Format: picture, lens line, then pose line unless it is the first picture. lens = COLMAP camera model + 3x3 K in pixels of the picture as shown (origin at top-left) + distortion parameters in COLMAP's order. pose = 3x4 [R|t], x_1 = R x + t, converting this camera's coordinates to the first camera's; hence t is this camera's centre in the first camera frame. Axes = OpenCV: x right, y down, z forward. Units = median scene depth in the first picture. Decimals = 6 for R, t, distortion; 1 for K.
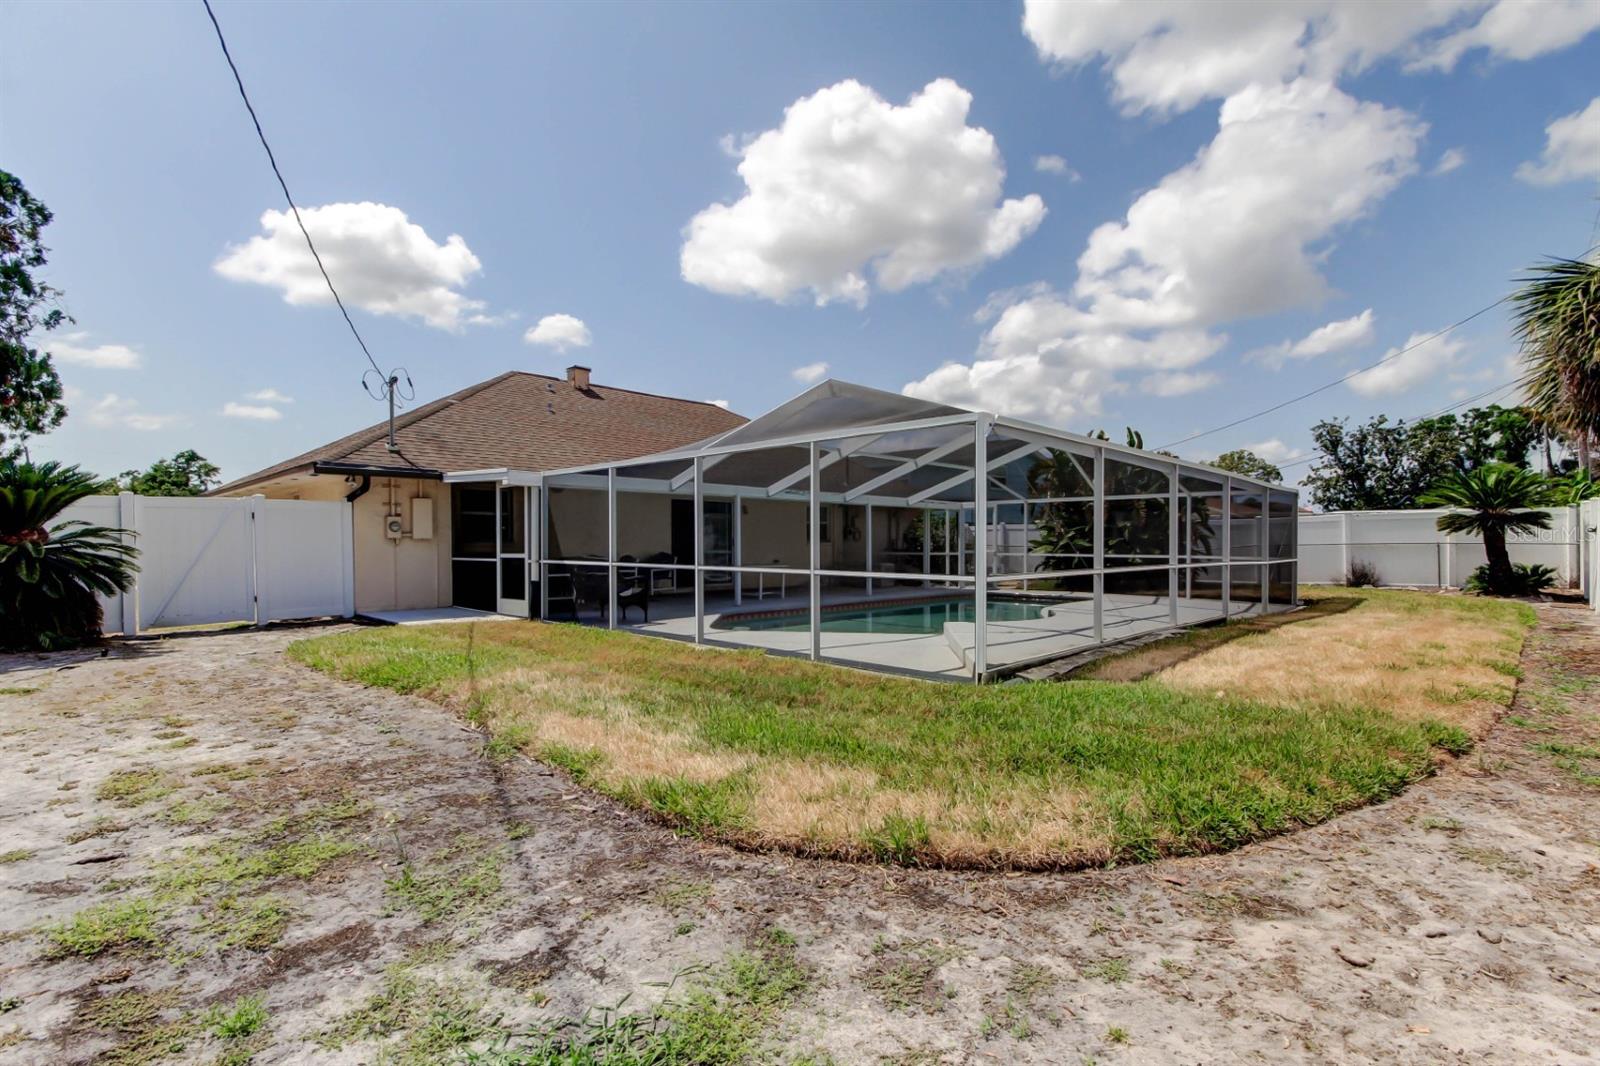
lens RADIAL K [[729.3, 0, 805.1], [0, 729.3, 557.6], [0, 0, 1]] dist [0.001456, 0.000022]
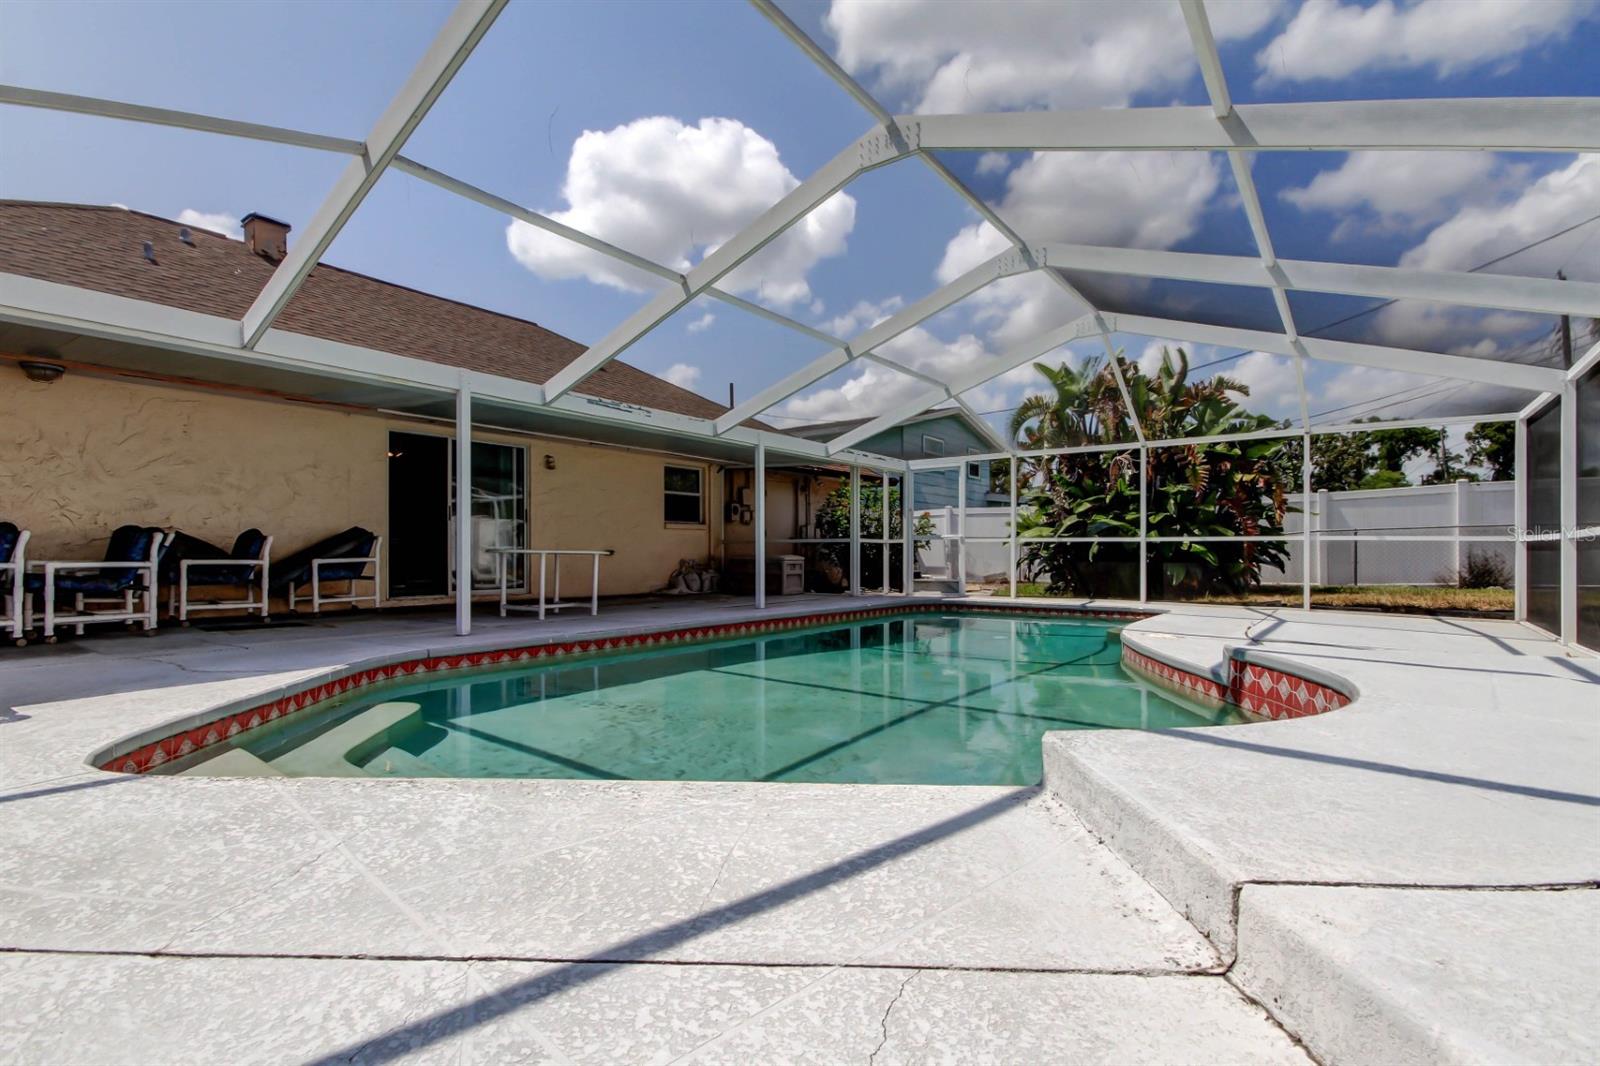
lens RADIAL K [[729.3, 0, 805.1], [0, 729.3, 557.6], [0, 0, 1]] dist [0.001456, 0.000022]
pose [[0.991986, -0.000552, 0.126350, 0.046529], [0.002269, 0.999907, -0.013445, 0.017735], [-0.126331, 0.013624, 0.991895, 0.395217]]
